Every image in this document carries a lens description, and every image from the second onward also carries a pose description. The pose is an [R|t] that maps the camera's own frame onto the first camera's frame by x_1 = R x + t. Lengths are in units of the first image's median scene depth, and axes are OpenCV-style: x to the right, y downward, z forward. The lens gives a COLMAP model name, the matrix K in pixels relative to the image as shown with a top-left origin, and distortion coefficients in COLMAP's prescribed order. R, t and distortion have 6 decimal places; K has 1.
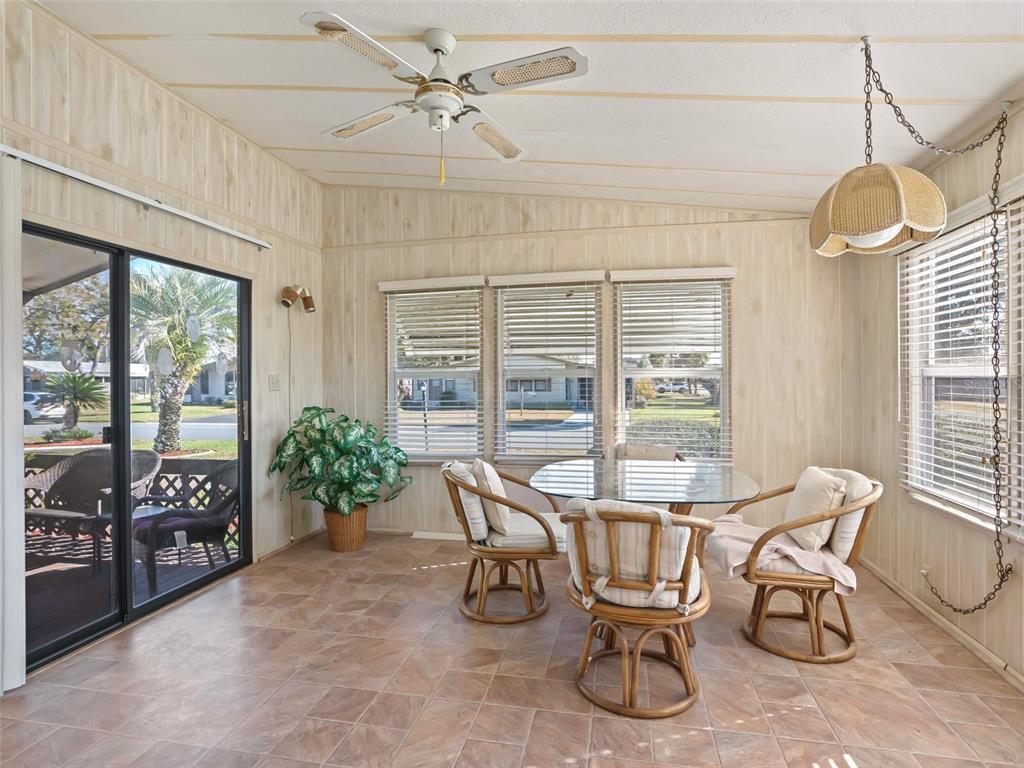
lens RADIAL K [[545.6, 0, 512.0], [0, 545.6, 368.4], [0, 0, 1]] dist [-0.017420, 0.003019]
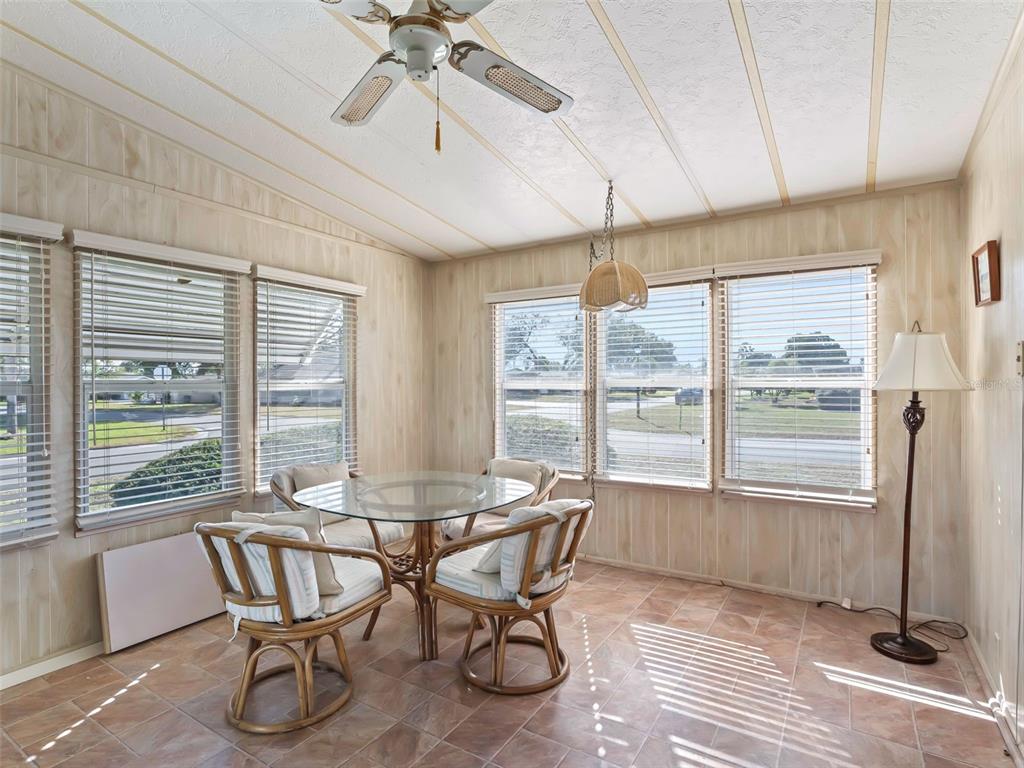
lens RADIAL K [[545.6, 0, 512.0], [0, 545.6, 368.4], [0, 0, 1]] dist [-0.017420, 0.003019]
pose [[0.343488, 0.027882, 0.938743, -0.480329], [-0.011715, 0.999609, -0.025404, -0.001860], [-0.939084, -0.002271, 0.343681, 0.357114]]
